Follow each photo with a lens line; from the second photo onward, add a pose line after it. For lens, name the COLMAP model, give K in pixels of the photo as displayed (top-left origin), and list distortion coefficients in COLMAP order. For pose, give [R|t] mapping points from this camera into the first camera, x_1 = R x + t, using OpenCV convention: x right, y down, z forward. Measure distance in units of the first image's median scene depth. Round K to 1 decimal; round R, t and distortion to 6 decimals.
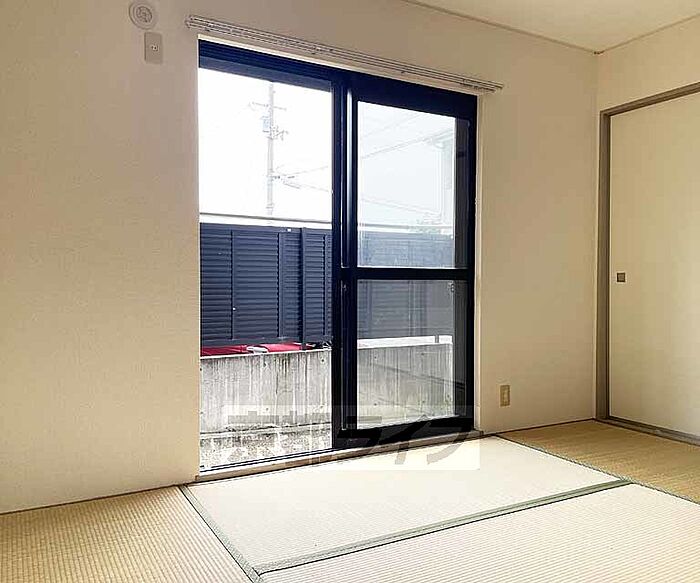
lens RADIAL K [[601.0, 0, 350.0], [0, 601.0, 291.5], [0, 0, 1]] dist [0.102582, -0.000656]
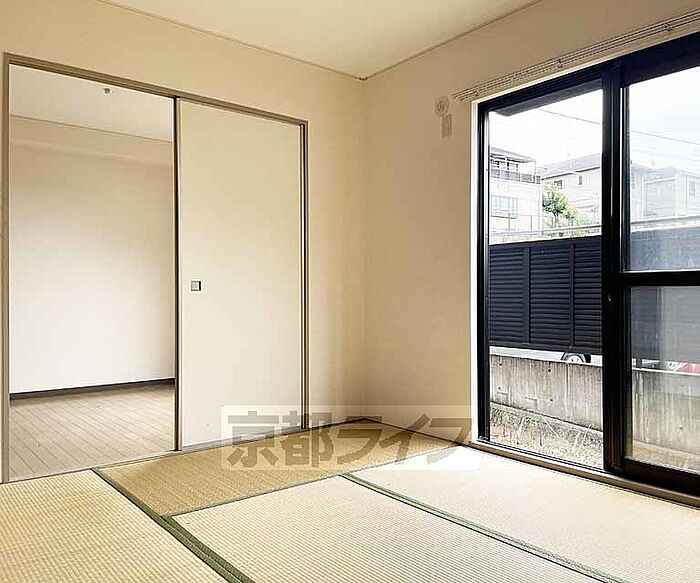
lens RADIAL K [[581.1, 0, 350.0], [0, 581.1, 291.5], [0, 0, 1]] dist [0.012780, 0.002131]
pose [[0.159994, -0.001857, -0.987116, 0.793292], [-0.005421, 0.999981, -0.002760, -0.009749], [0.987103, 0.005793, 0.159981, 0.470596]]
